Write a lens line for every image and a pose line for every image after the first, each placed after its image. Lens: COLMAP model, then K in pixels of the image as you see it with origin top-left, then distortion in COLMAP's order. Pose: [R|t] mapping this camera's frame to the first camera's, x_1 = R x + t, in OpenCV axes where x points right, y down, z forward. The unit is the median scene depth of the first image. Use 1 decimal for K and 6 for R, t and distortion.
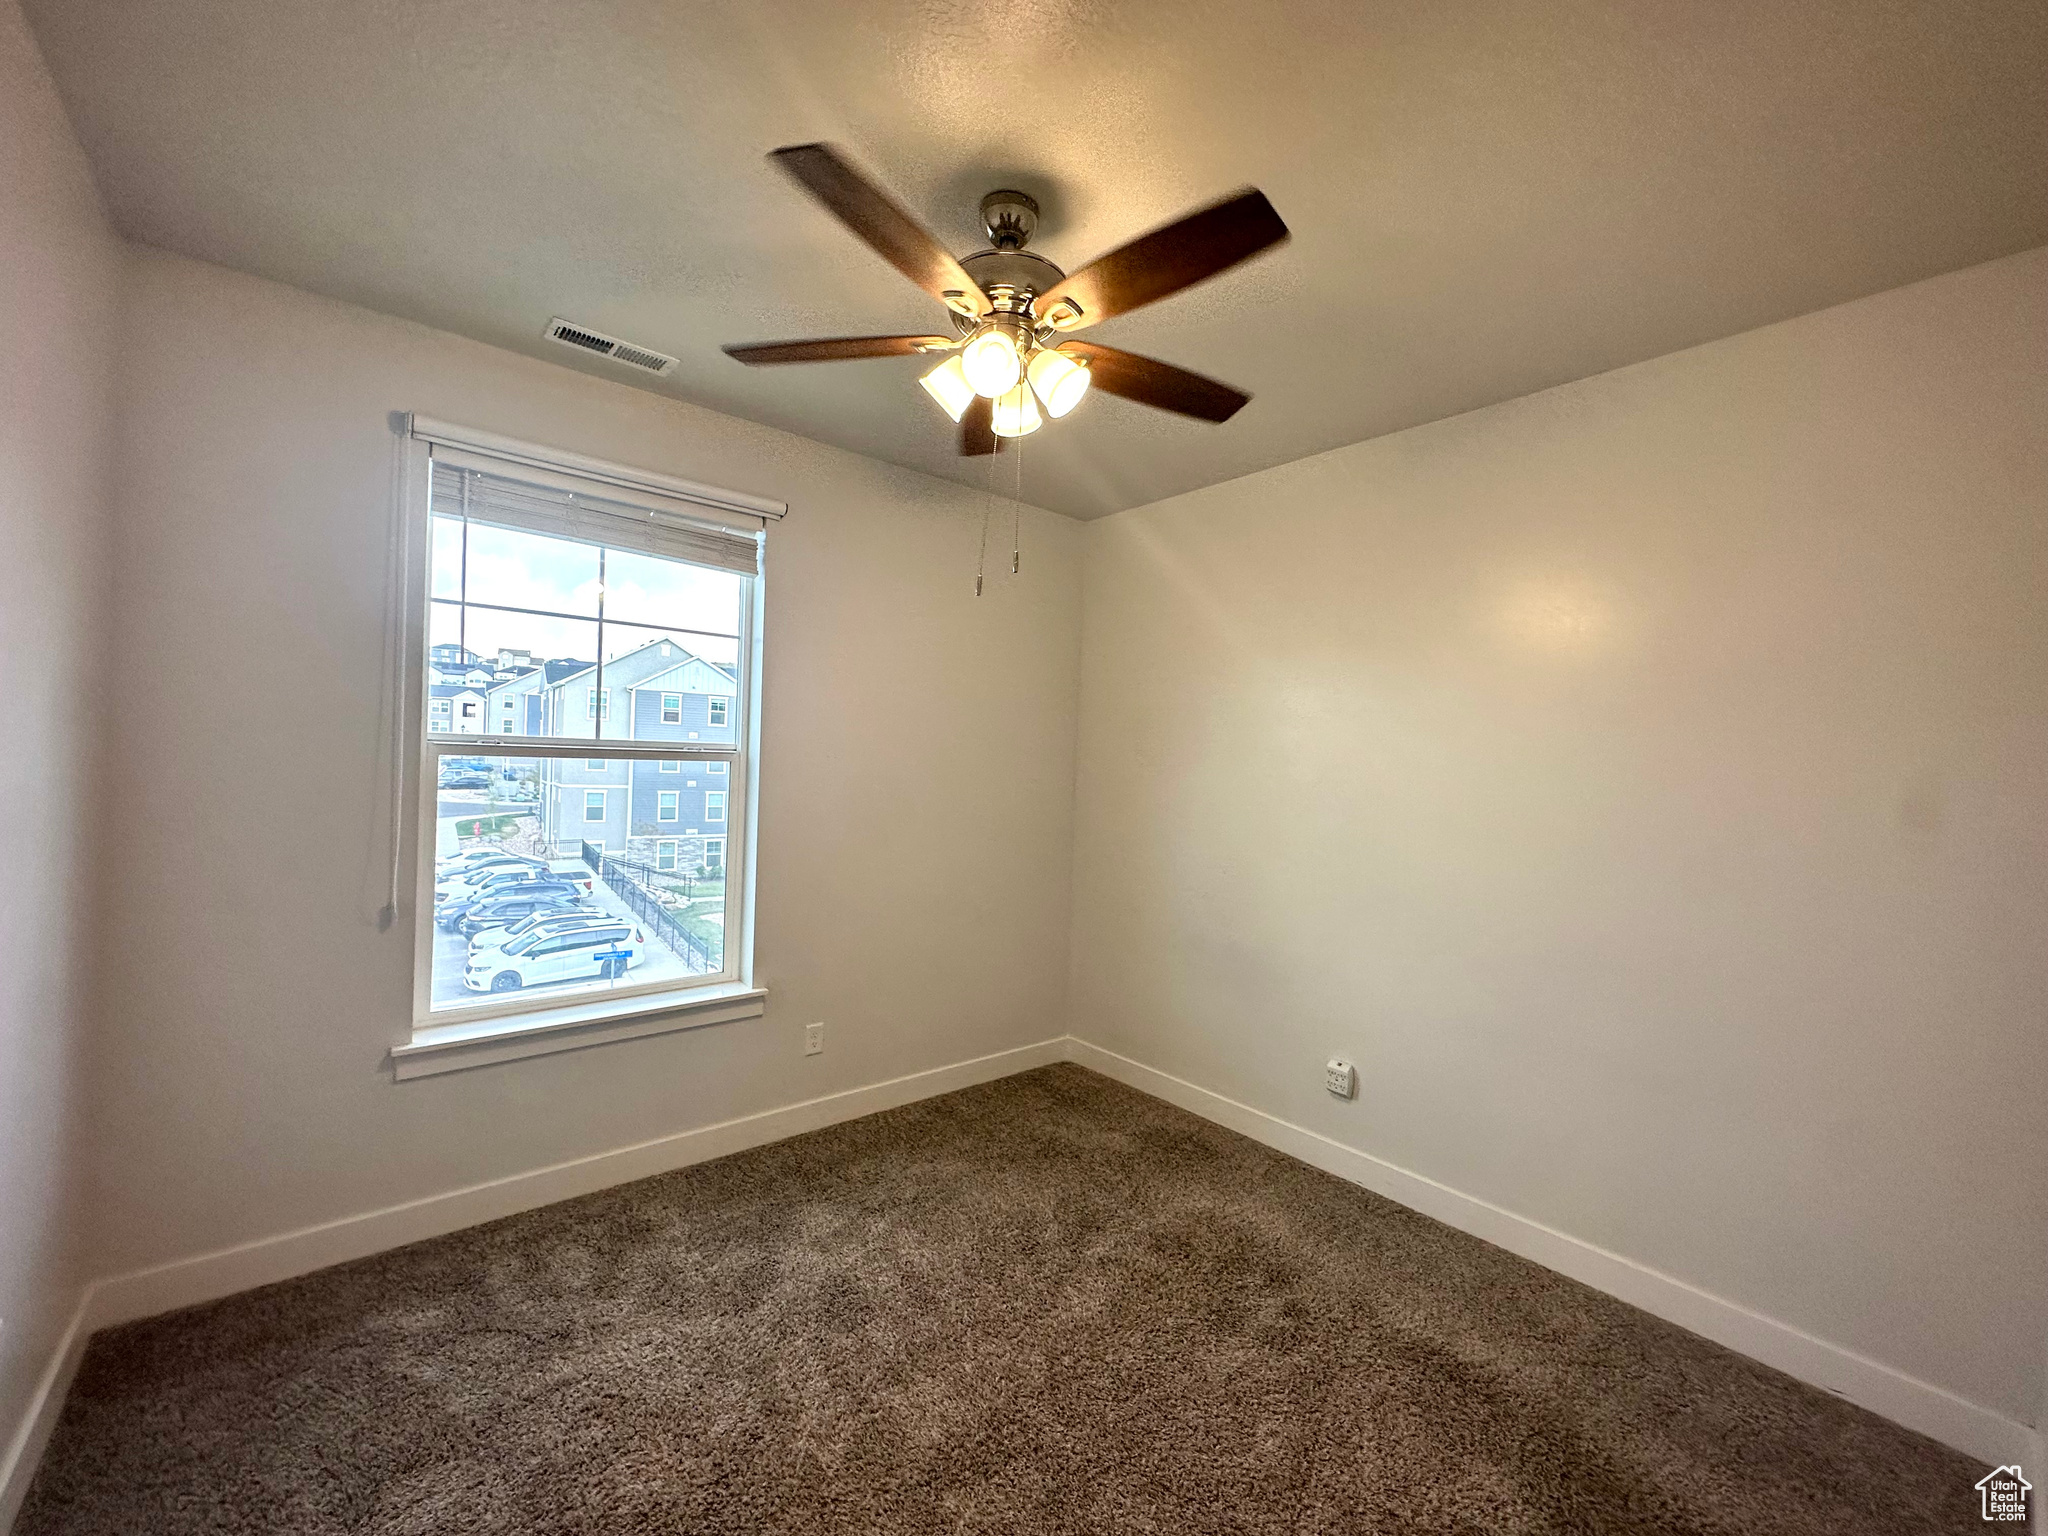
lens RADIAL K [[819.9, 0, 1024.0], [0, 819.9, 768.0], [0, 0, 1]] dist [0.000956, -0.000153]
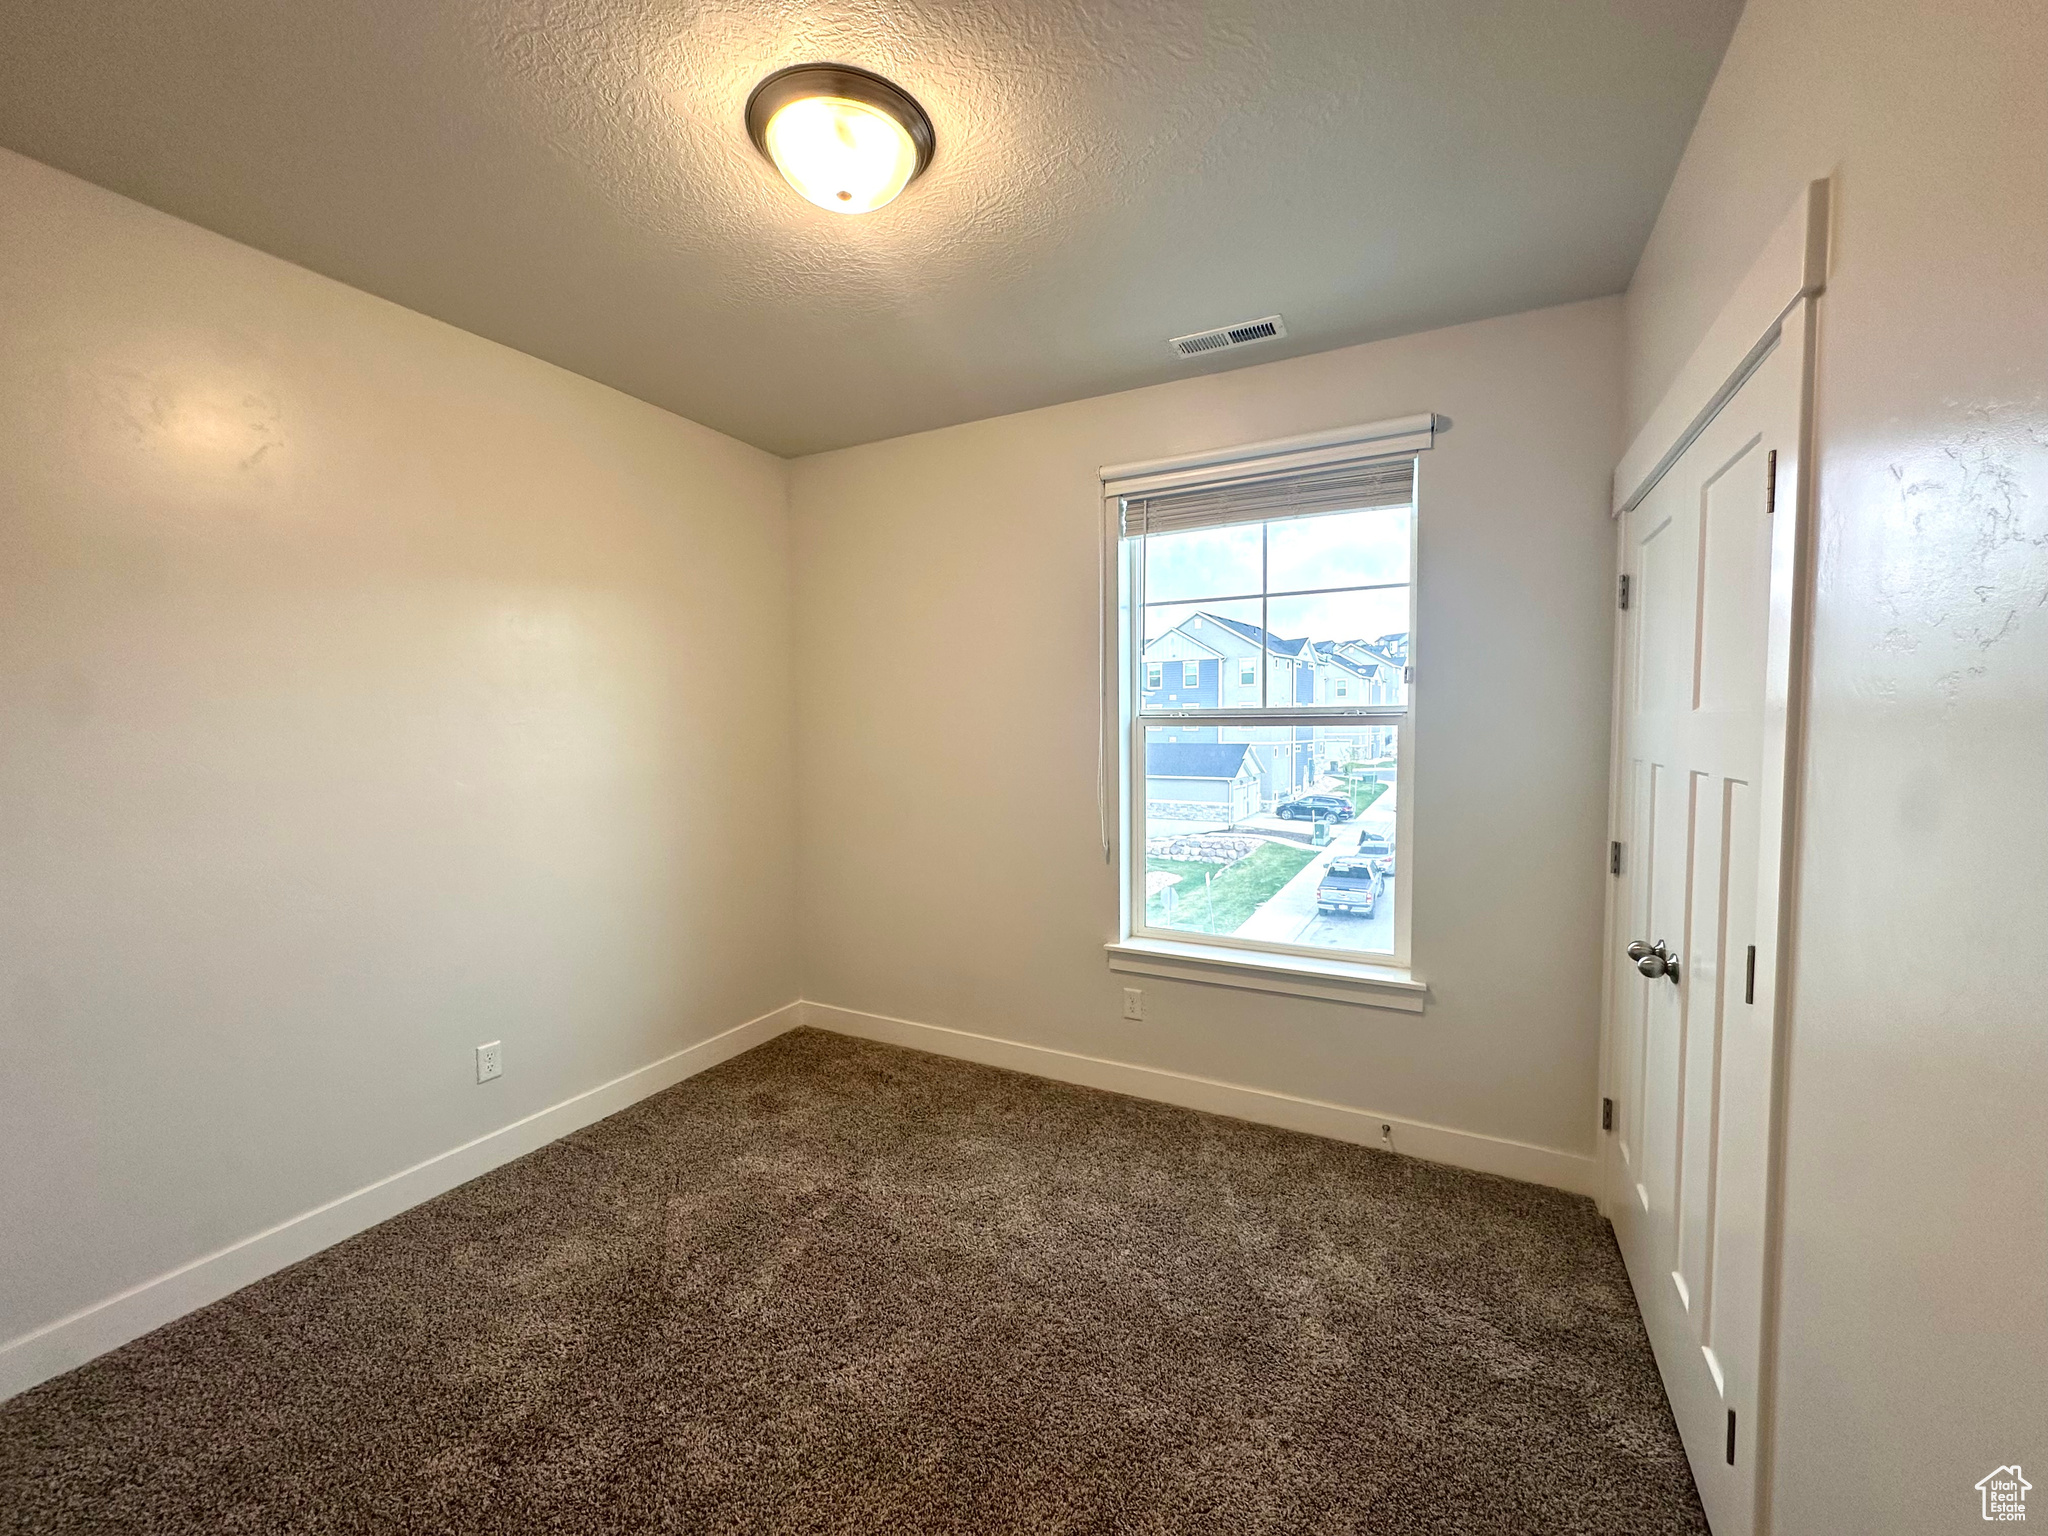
lens RADIAL K [[819.9, 0, 1024.0], [0, 819.9, 768.0], [0, 0, 1]] dist [0.000956, -0.000153]
pose [[0.391243, 0.018795, -0.920095, 0.371496], [0.013135, 0.999576, 0.026004, 0.011747], [0.920194, -0.022259, 0.390830, 0.312261]]
